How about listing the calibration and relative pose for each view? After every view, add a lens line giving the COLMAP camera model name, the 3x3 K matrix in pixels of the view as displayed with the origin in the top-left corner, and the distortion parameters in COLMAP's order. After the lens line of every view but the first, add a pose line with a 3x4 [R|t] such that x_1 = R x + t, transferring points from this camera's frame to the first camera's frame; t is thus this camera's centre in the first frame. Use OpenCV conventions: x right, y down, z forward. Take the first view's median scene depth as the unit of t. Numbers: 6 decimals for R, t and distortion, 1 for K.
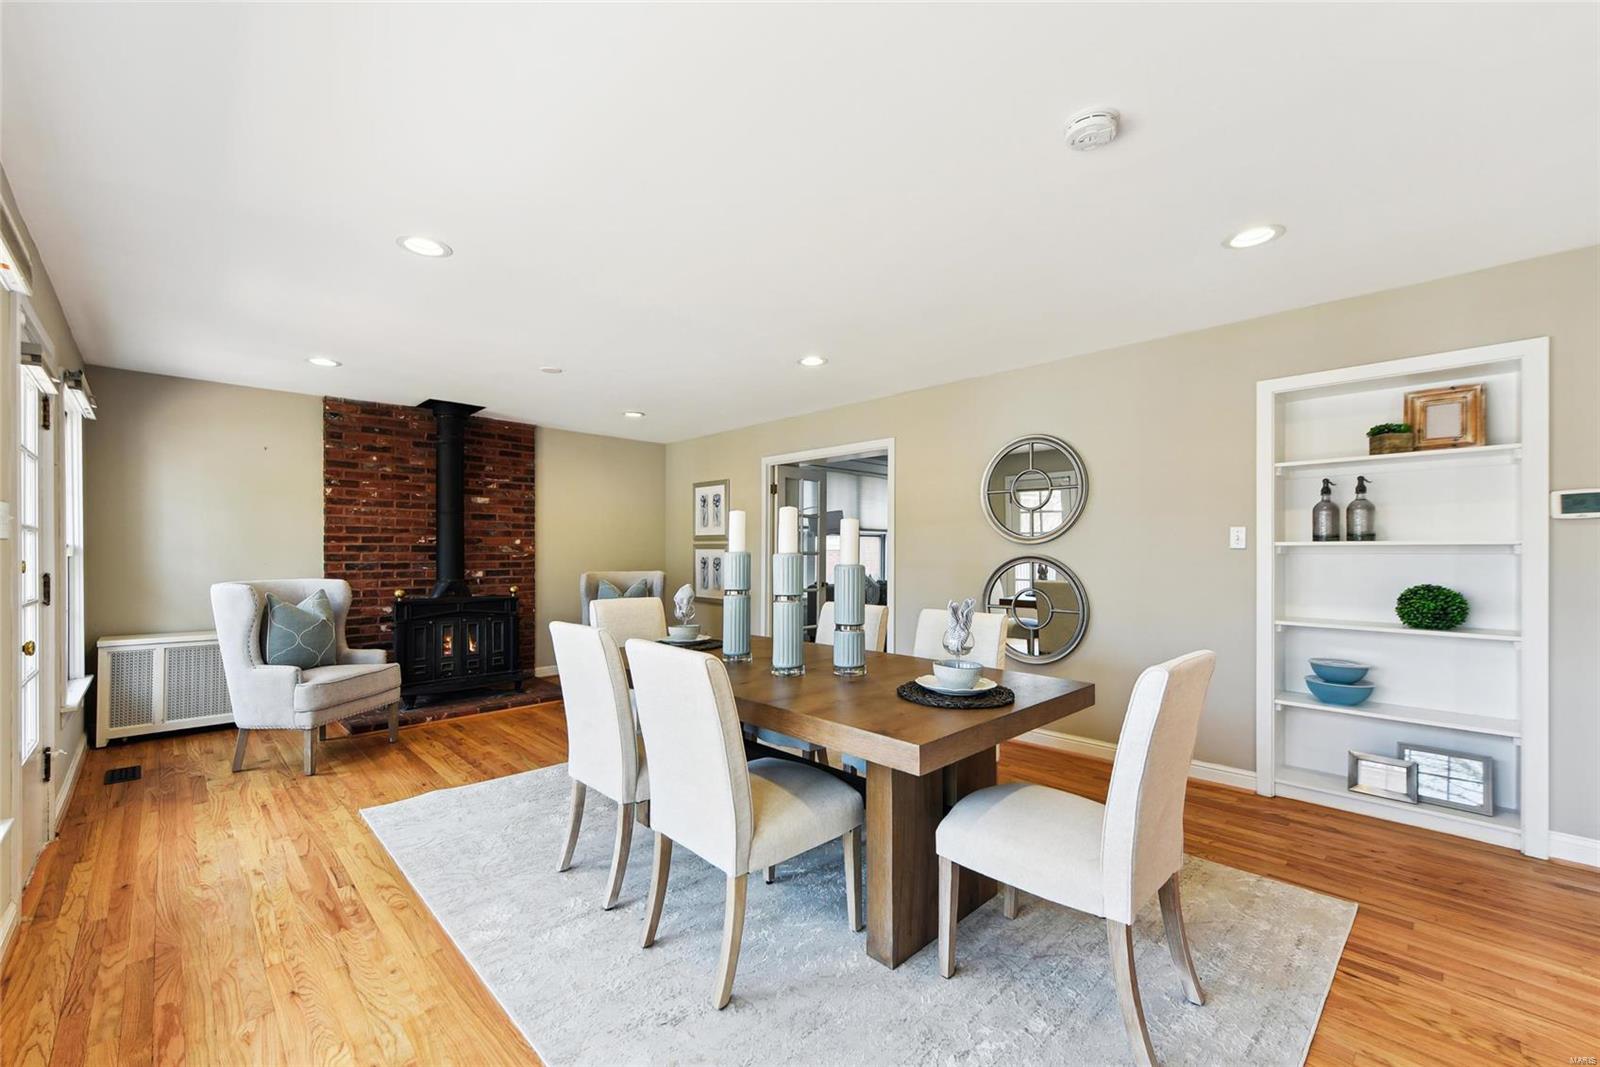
lens RADIAL K [[650.3, 0, 811.0], [0, 650.3, 546.9], [0, 0, 1]] dist [-0.000054, -0.000114]
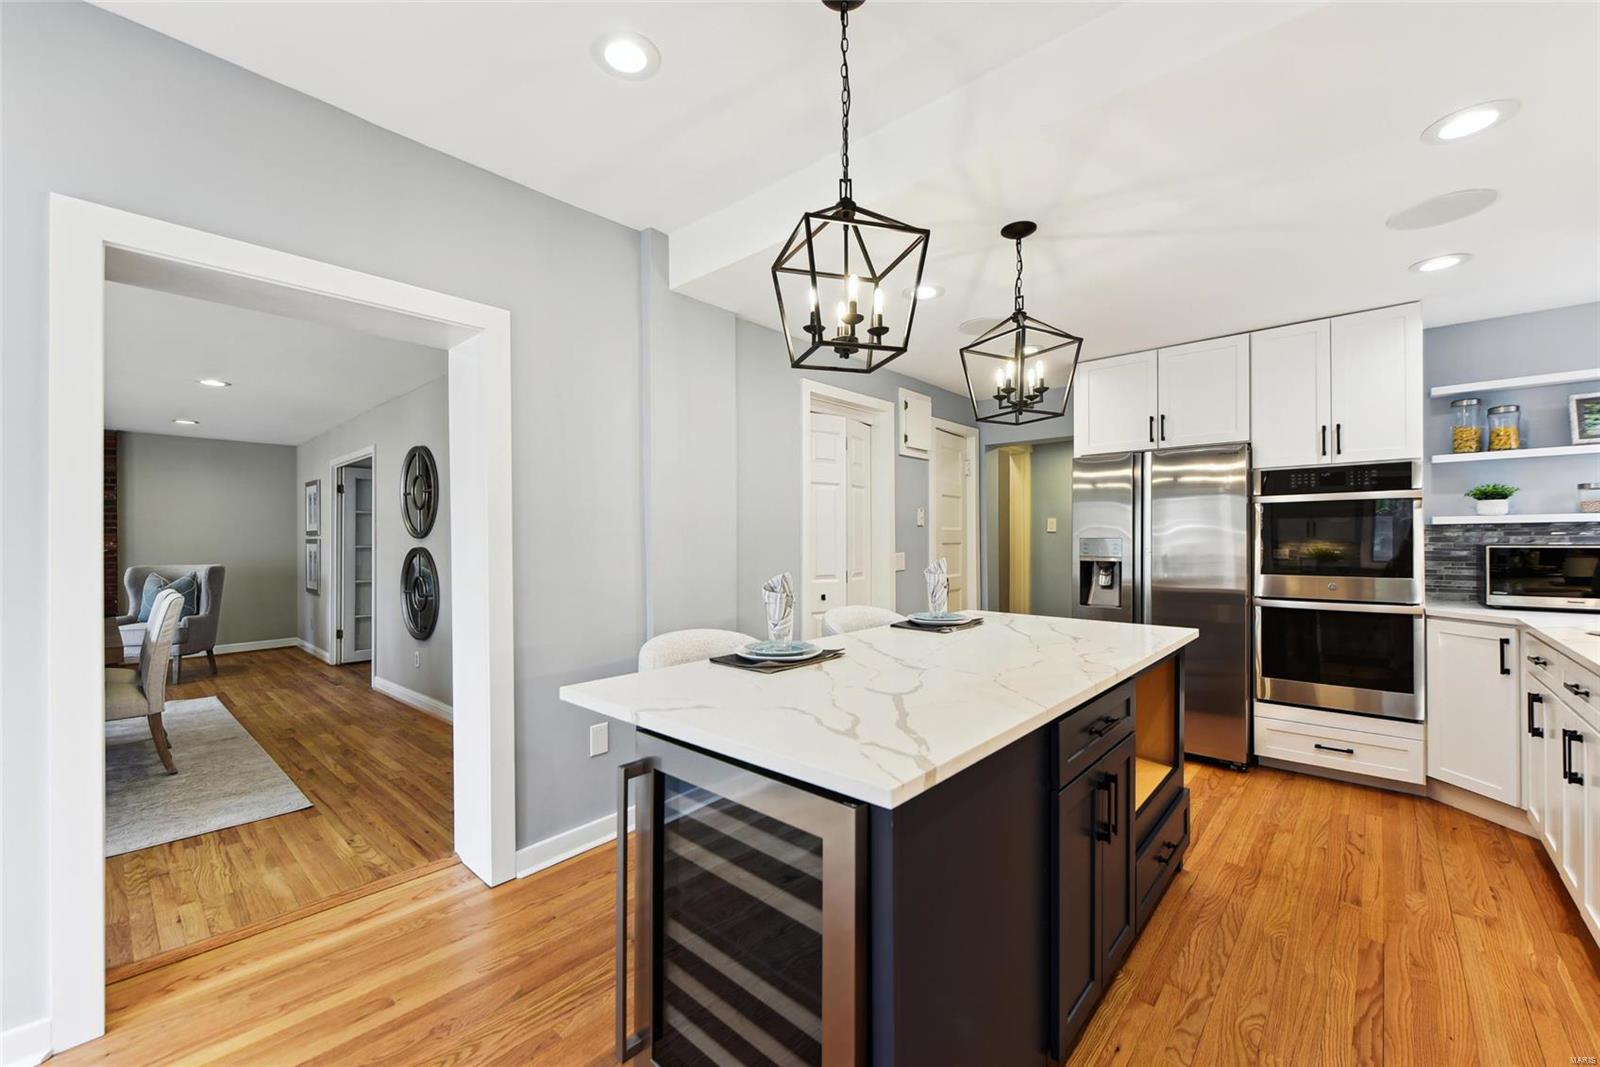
lens RADIAL K [[650.3, 0, 804.8], [0, 650.3, 538.3], [0, 0, 1]] dist [-0.000054, -0.000114]
pose [[0.998152, -0.007857, 0.060257, 0.719945], [0.007974, 0.999967, -0.001699, 0.003644], [-0.060242, 0.002176, 0.998181, -0.163119]]
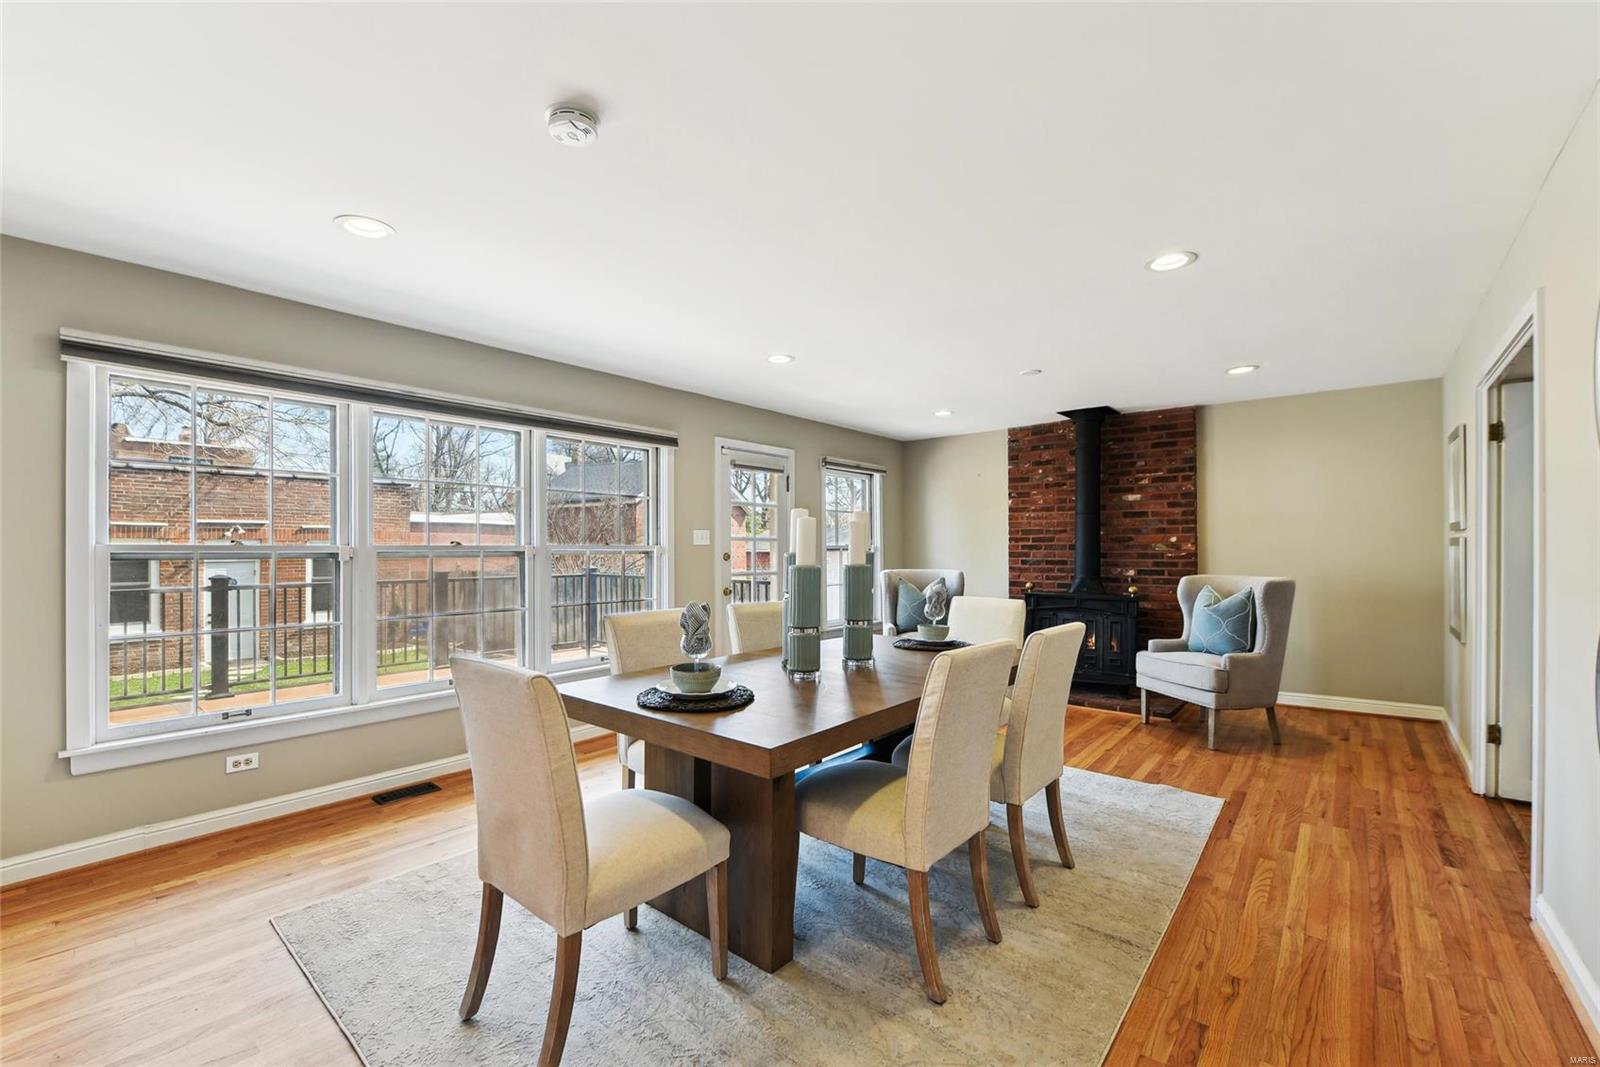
lens RADIAL K [[650.3, 0, 817.6], [0, 650.3, 545.1], [0, 0, 1]] dist [-0.000054, -0.000114]
pose [[0.097172, -0.009041, -0.995227, 0.441455], [0.004472, 0.999953, -0.008647, 0.006604], [0.995258, -0.003610, 0.097208, 0.453123]]
